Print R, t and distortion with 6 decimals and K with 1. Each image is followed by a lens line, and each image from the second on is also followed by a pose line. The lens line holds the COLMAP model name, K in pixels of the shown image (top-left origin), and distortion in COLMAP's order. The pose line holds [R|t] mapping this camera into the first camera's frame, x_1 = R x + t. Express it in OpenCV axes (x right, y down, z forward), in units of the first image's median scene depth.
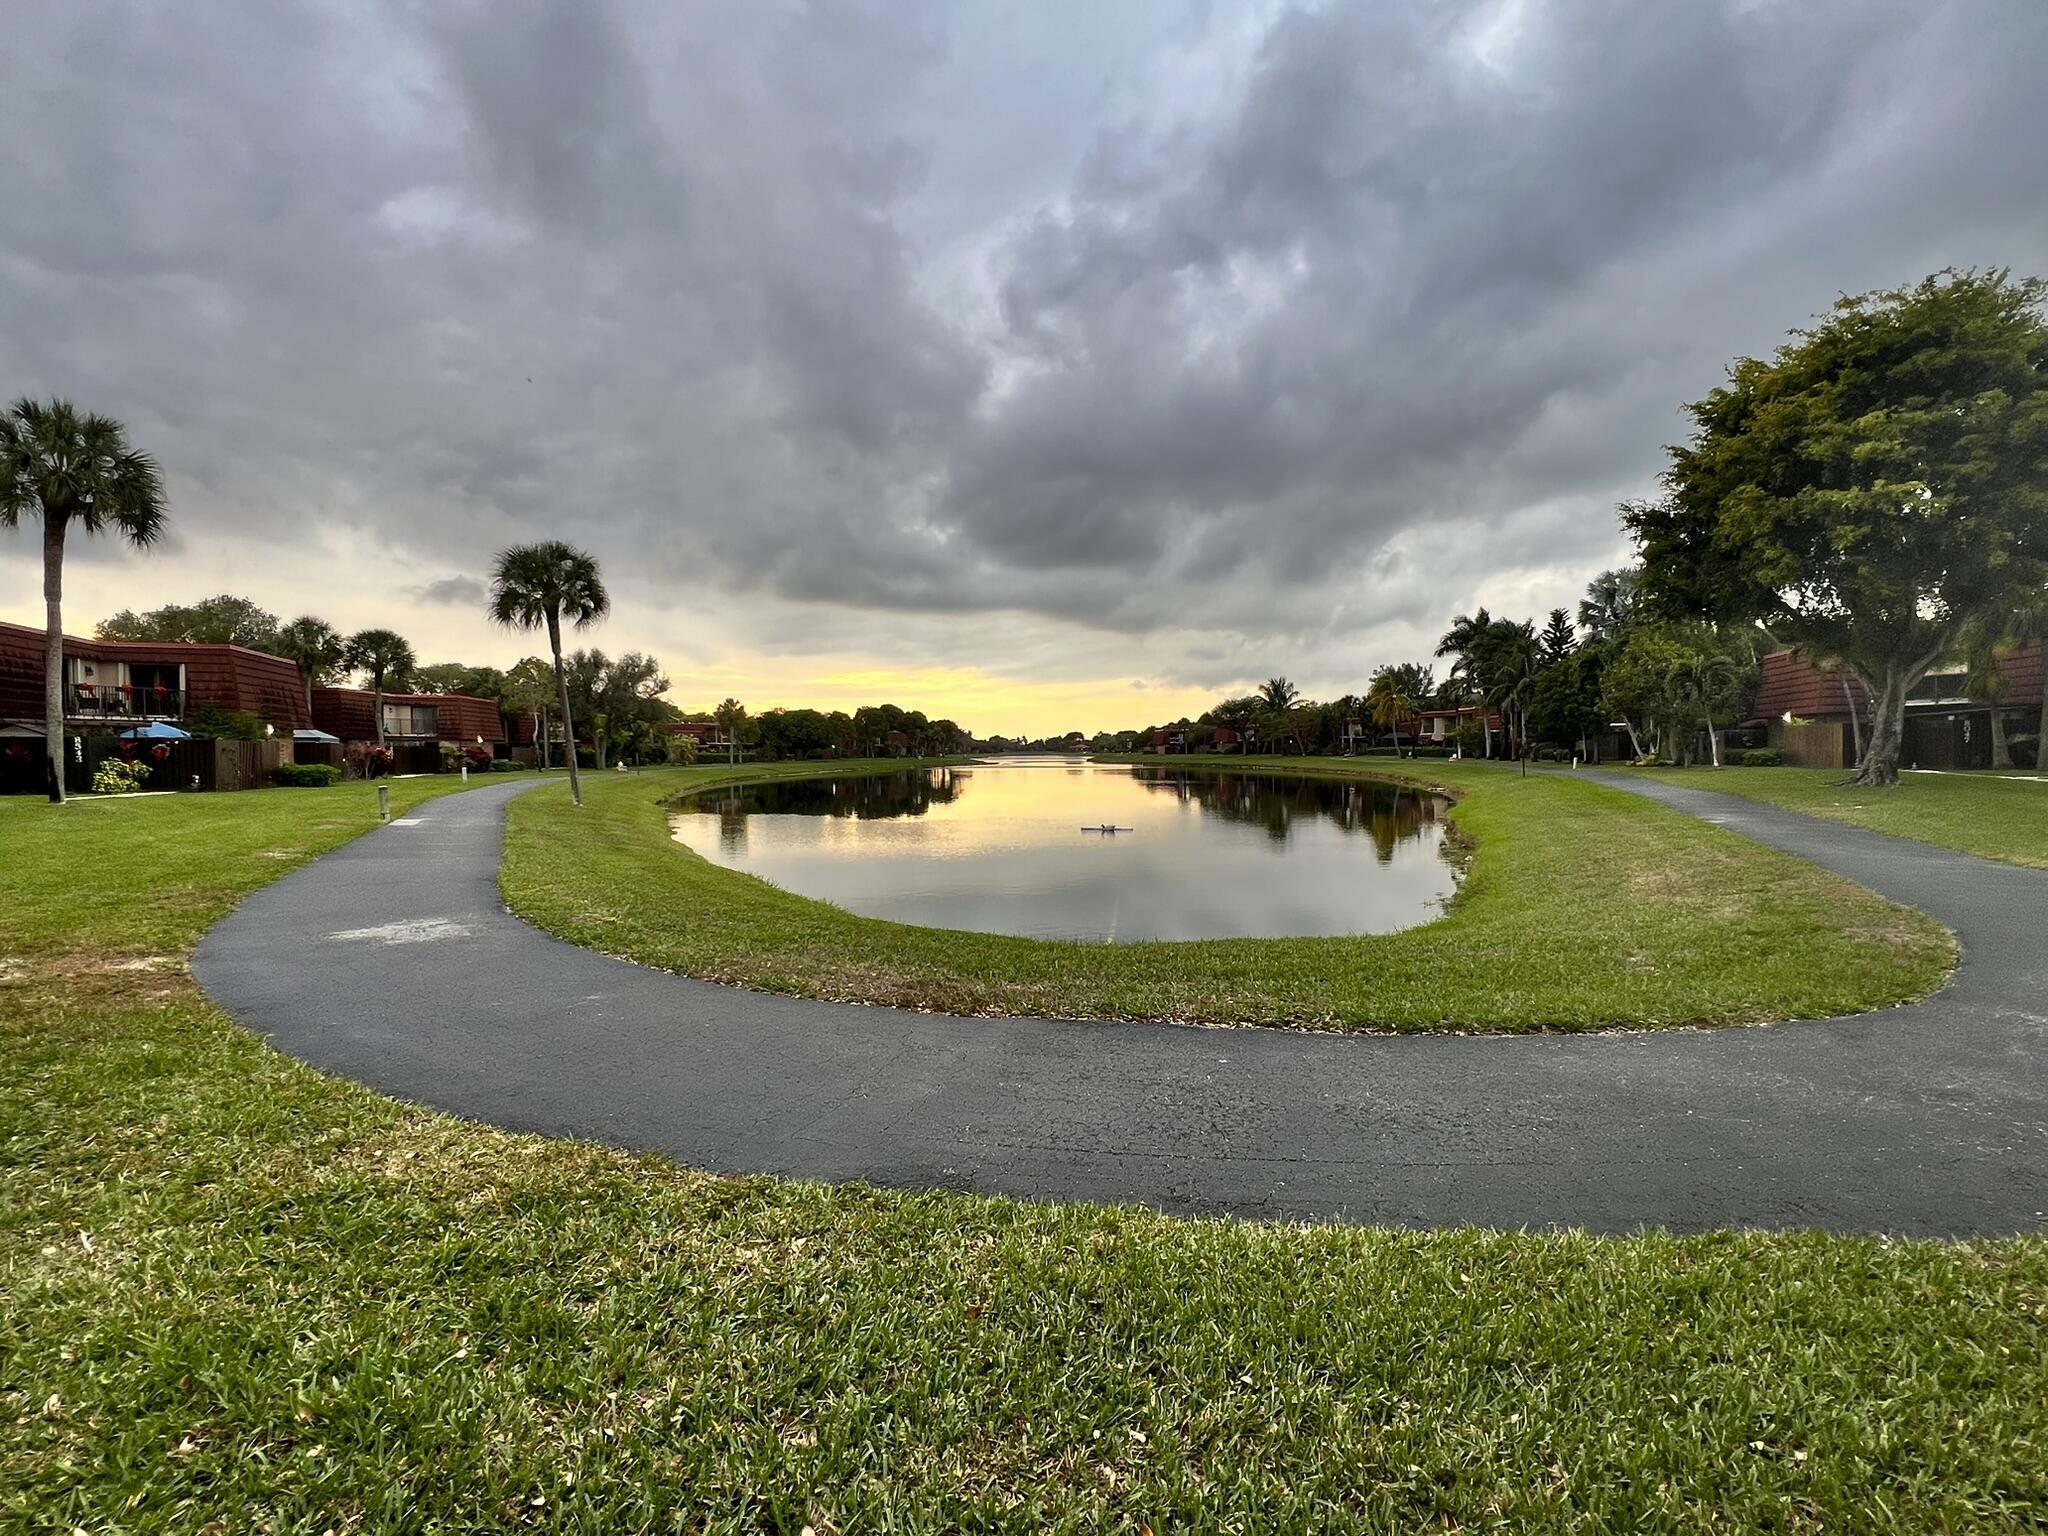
lens RADIAL K [[1022.2, 0, 1027.2], [0, 1022.2, 775.8], [0, 0, 1]] dist [-0.001163, -0.000171]
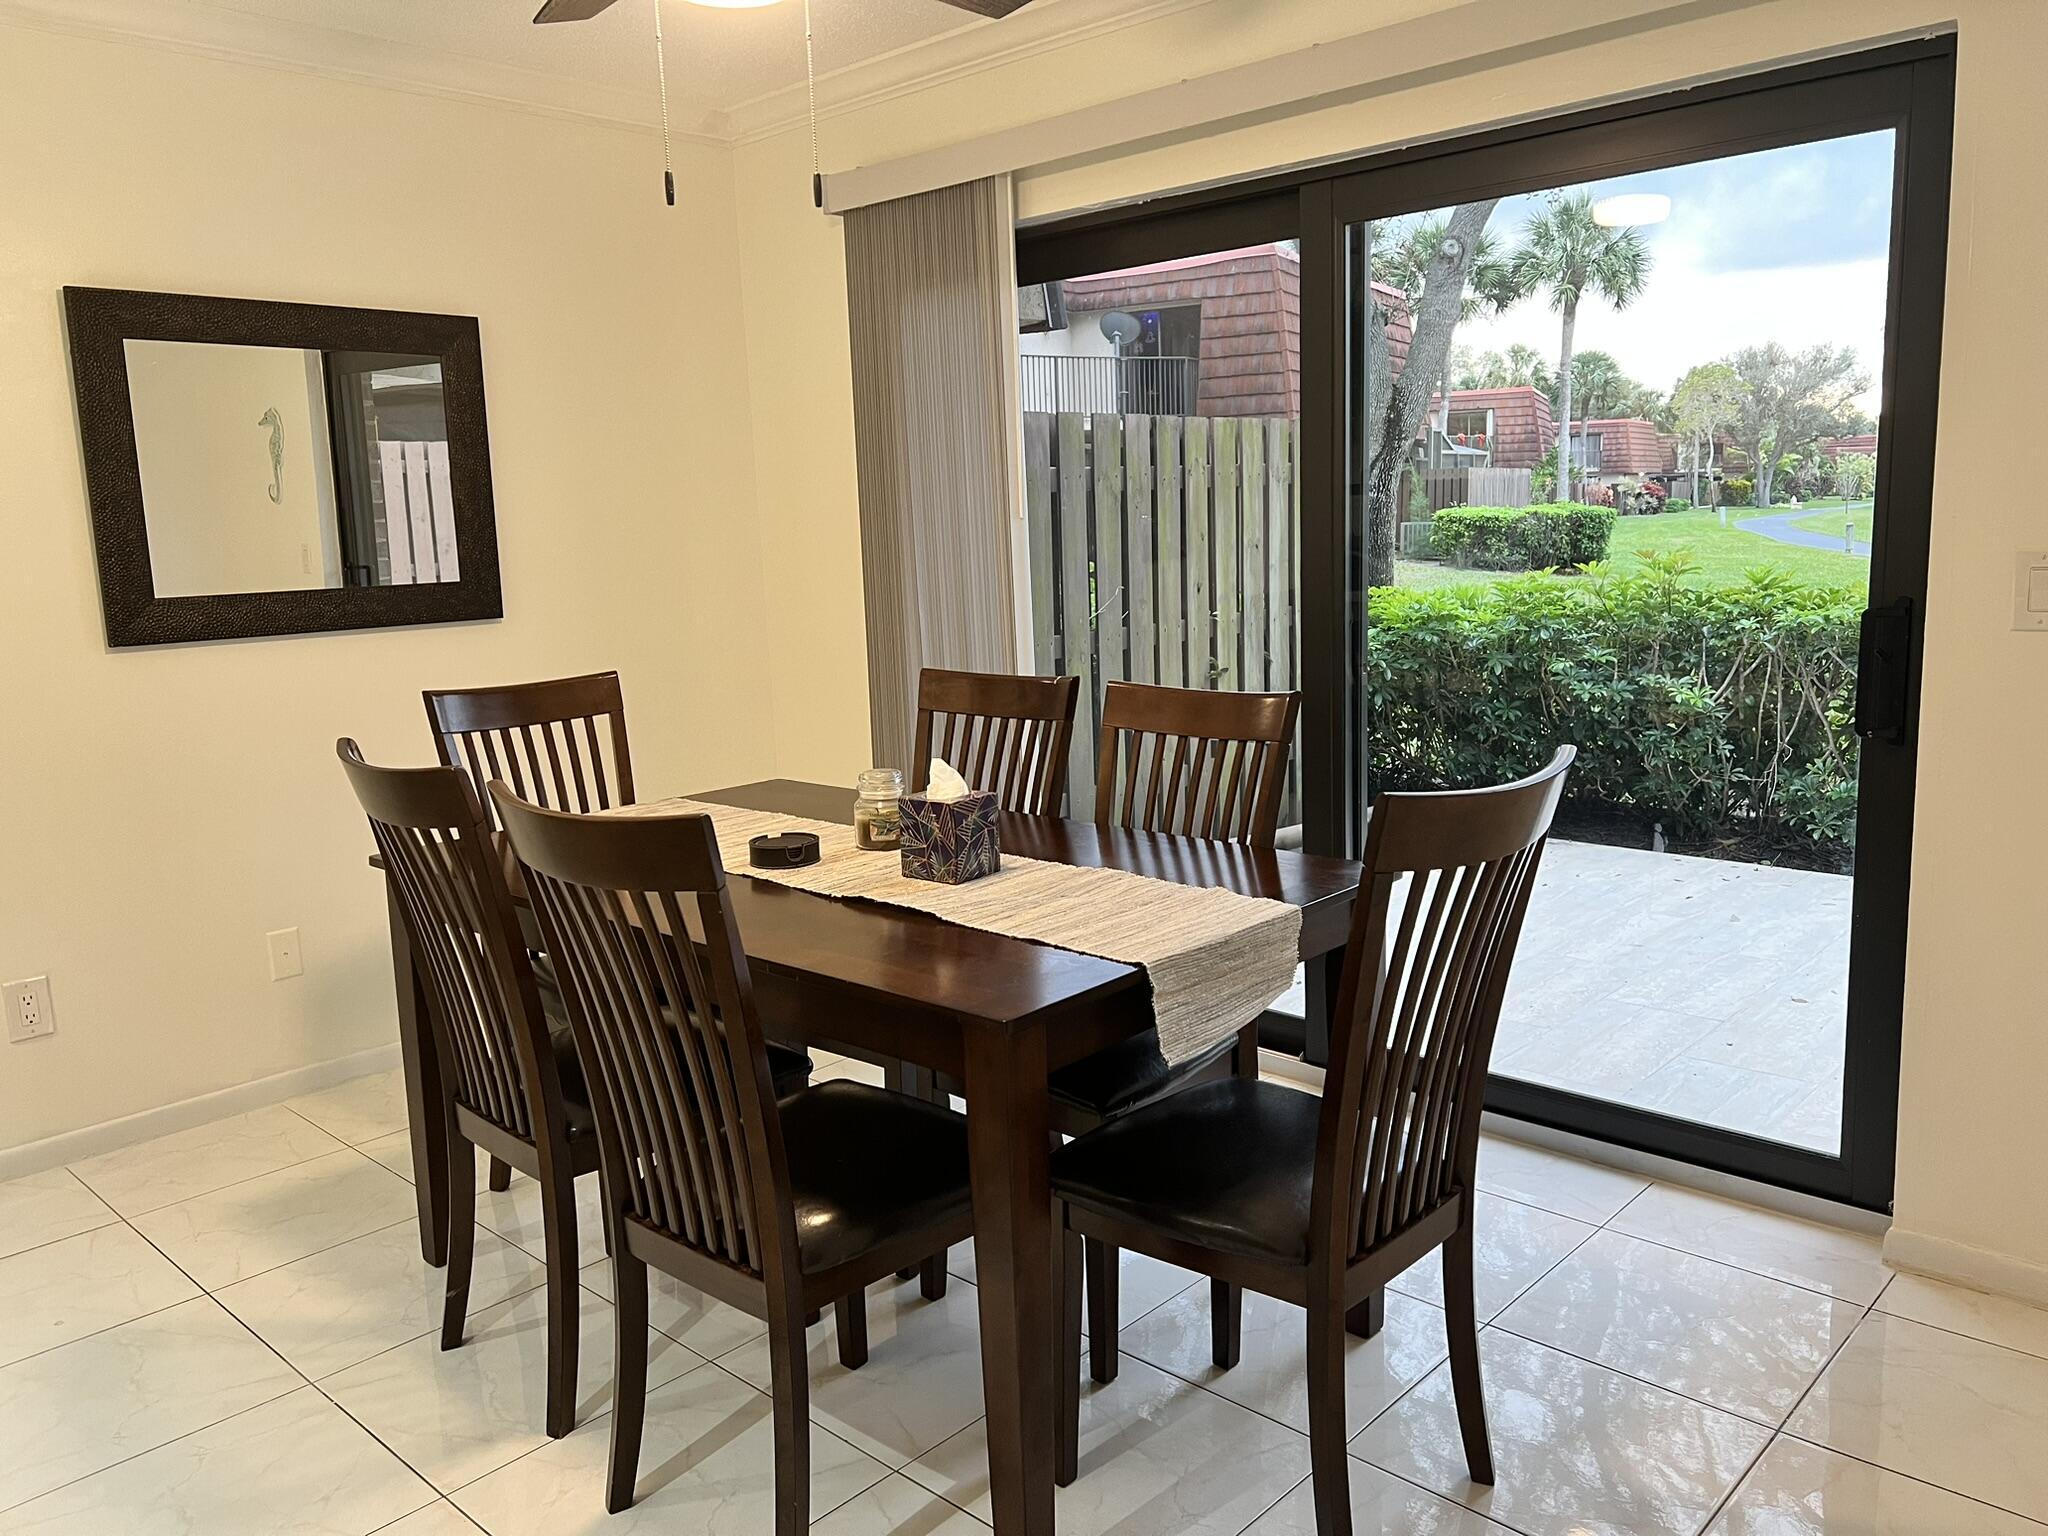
lens RADIAL K [[1532.1, 0, 1024.0], [0, 1532.1, 768.0], [0, 0, 1]] dist [0.007930, 0.002985]
pose [[0.731299, 0.094597, -0.675465, -0.026271], [0.014889, 0.987885, 0.154470, 0.000227], [0.681895, -0.123021, 0.721031, -0.126623]]
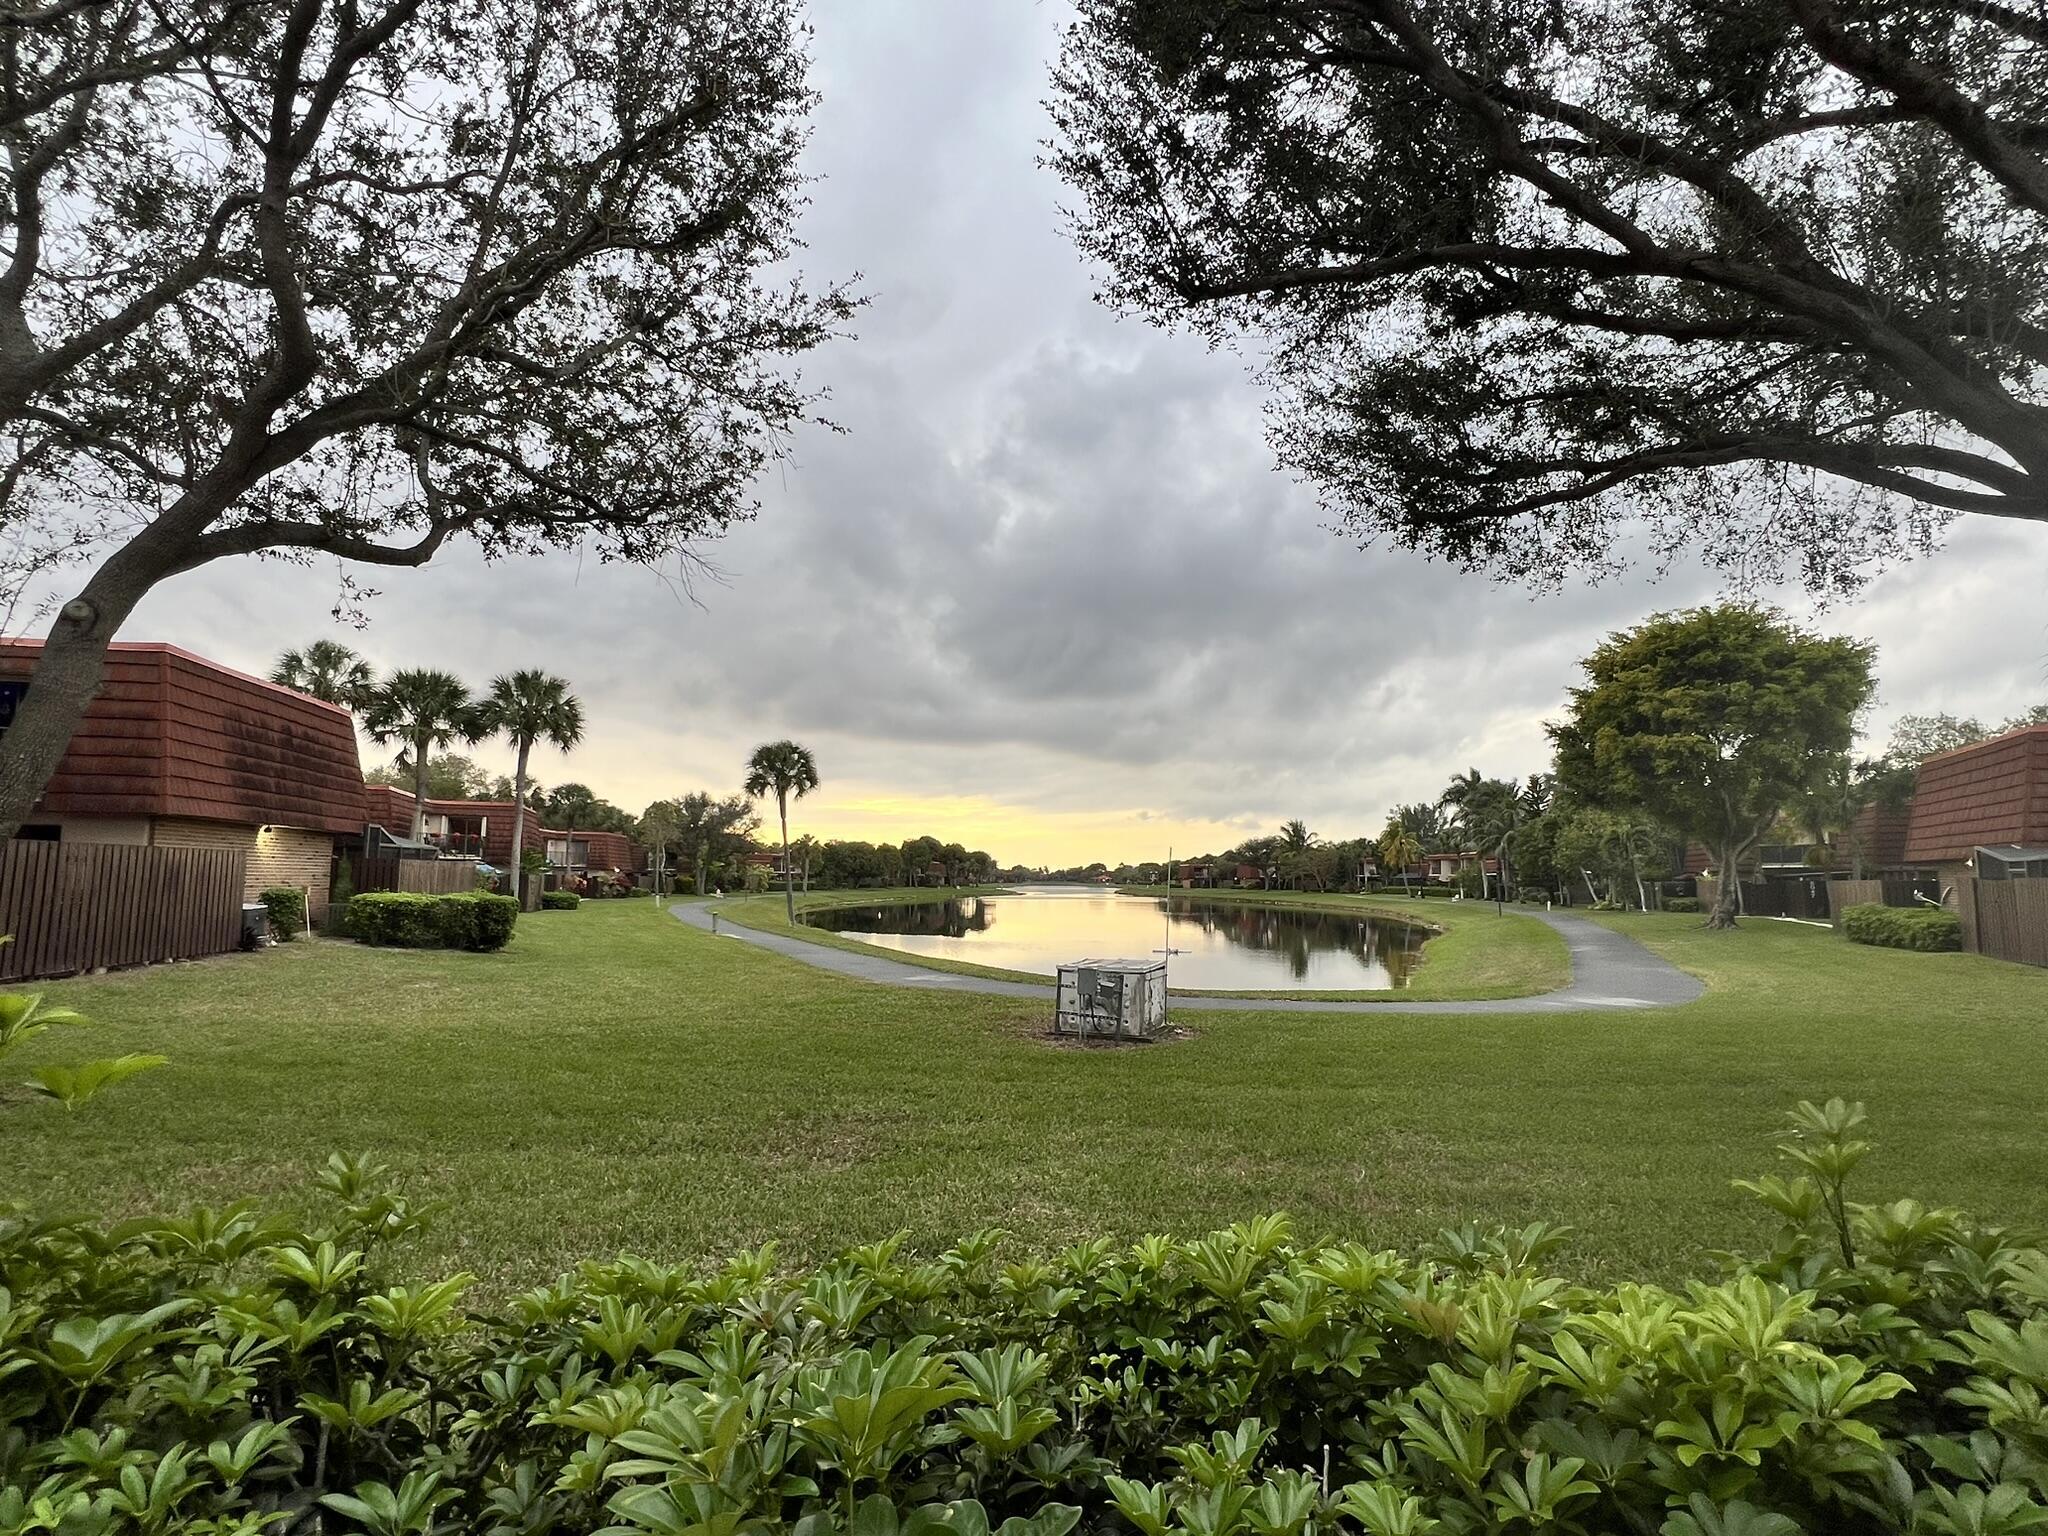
lens RADIAL K [[1022.2, 0, 1027.2], [0, 1022.2, 775.8], [0, 0, 1]] dist [-0.001163, -0.000171]
pose [[0.999718, 0.014432, -0.018881, -0.022333], [-0.016691, 0.991947, -0.125550, -0.001403], [0.016917, 0.125830, 0.991908, -0.091481]]
